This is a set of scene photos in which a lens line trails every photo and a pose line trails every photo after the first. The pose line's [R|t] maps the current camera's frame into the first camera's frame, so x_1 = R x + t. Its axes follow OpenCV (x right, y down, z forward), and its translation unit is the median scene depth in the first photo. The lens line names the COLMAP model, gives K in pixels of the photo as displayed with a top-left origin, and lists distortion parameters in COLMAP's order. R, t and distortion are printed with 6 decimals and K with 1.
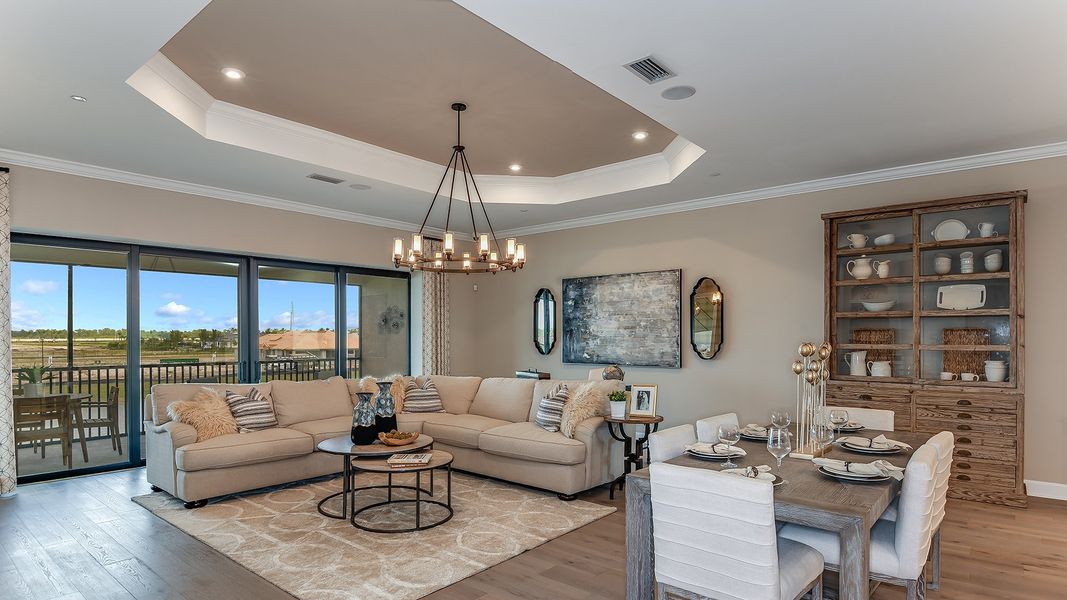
lens RADIAL K [[558.7, 0, 530.2], [0, 558.7, 346.8], [0, 0, 1]] dist [-0.019814, -0.002384]
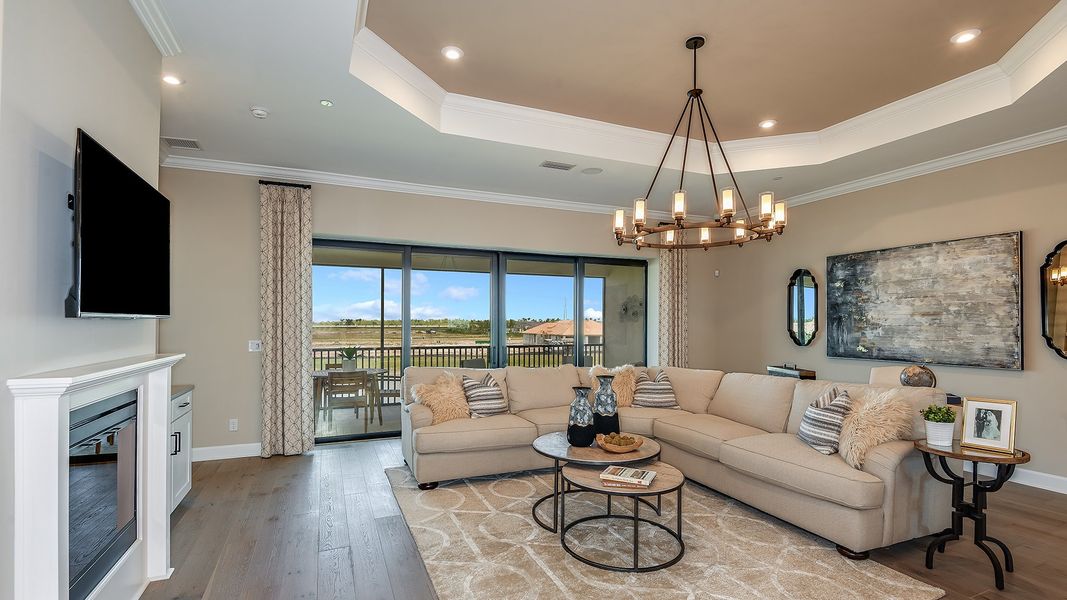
lens RADIAL K [[509.4, 0, 529.5], [0, 509.4, 321.6], [0, 0, 1]] dist [0.003775, -0.005710]
pose [[0.900091, 0.001298, -0.435700, -0.016769], [-0.012121, 0.999683, -0.022062, -0.002612], [0.435534, 0.025139, 0.899821, 0.191498]]
